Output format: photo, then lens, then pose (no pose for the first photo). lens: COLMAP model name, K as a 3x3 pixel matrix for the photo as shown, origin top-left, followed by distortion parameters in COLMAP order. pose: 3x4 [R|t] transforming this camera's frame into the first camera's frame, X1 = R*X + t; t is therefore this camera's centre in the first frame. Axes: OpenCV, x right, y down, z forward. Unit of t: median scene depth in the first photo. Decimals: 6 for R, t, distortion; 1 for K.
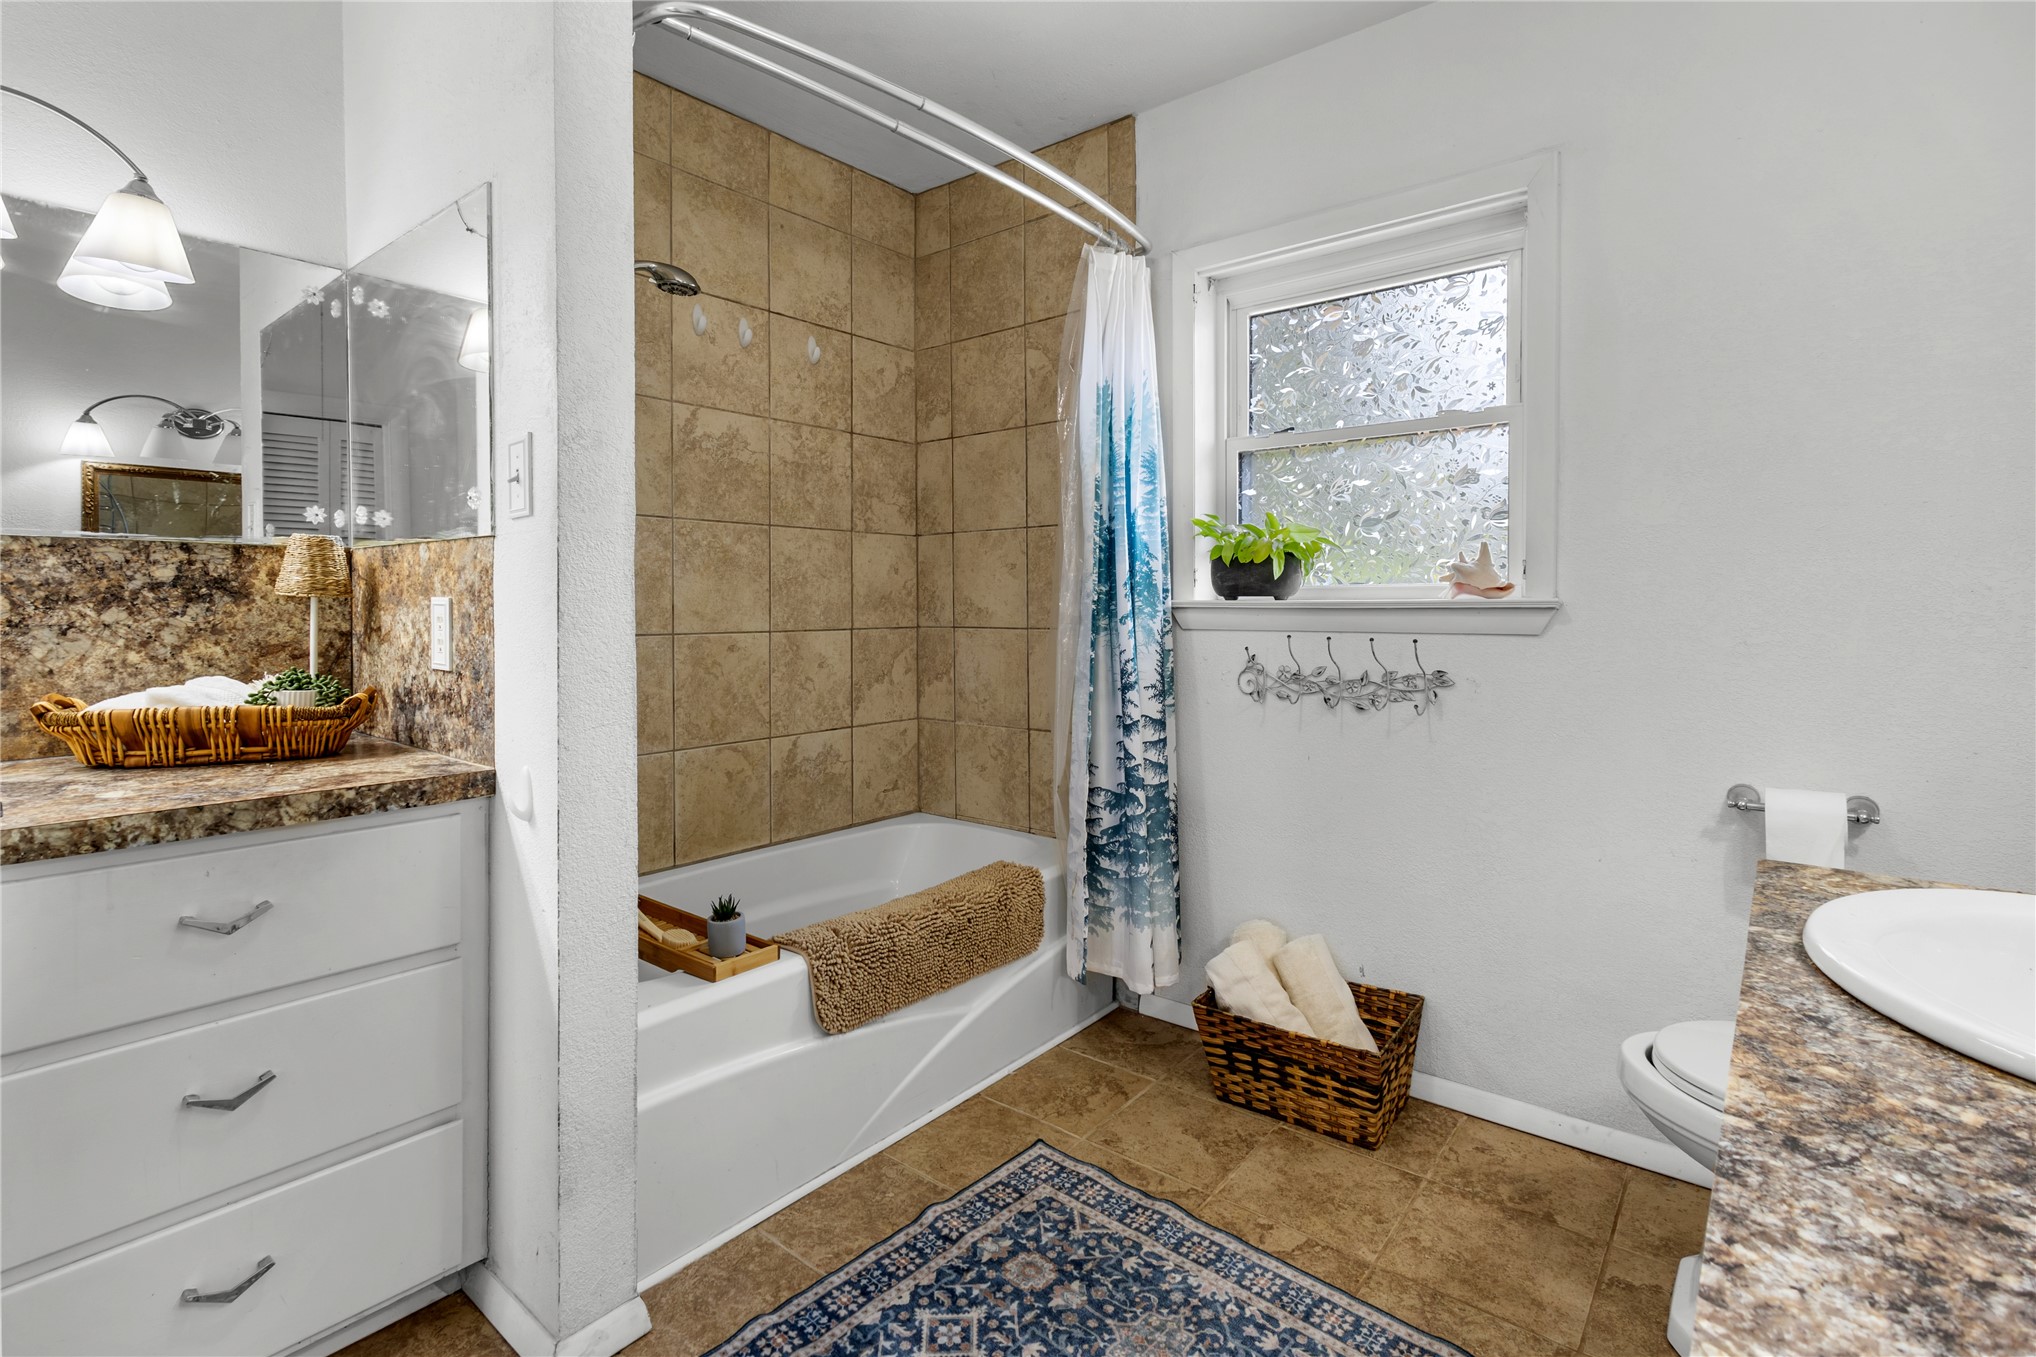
lens RADIAL K [[966.4, 0, 1020.2], [0, 966.4, 621.1], [0, 0, 1]] dist [-0.003630, 0.009173]
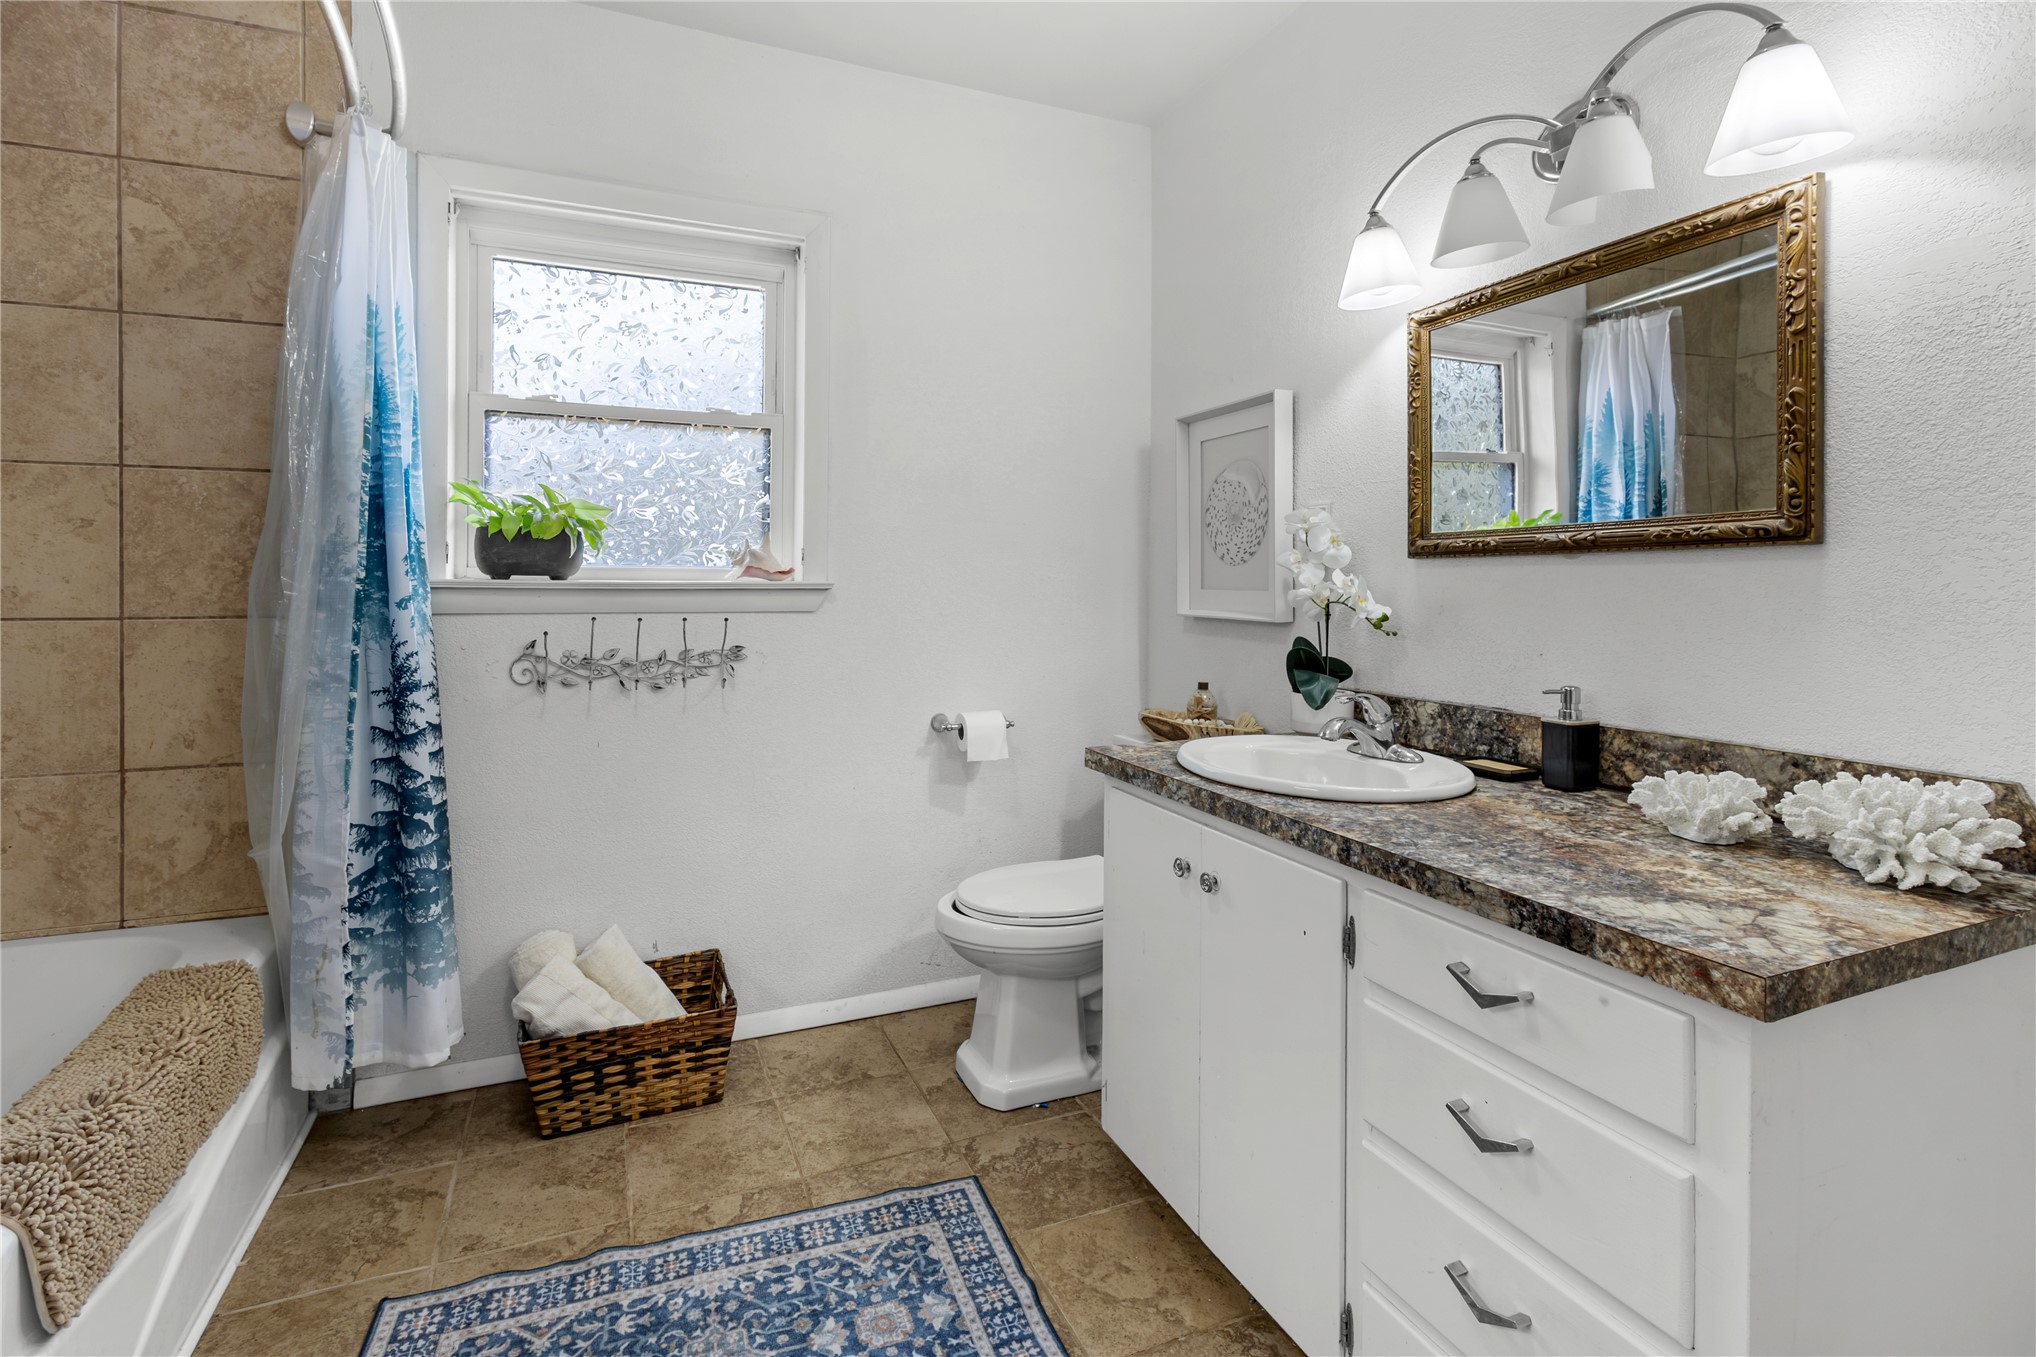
lens RADIAL K [[964.6, 0, 1018.6], [0, 964.6, 597.8], [0, 0, 1]] dist [-0.000110, 0.001831]
pose [[0.462144, -0.006150, 0.886784, -0.431488], [0.008807, 0.999958, 0.002345, -0.003755], [-0.886761, 0.006727, 0.462179, 0.224783]]
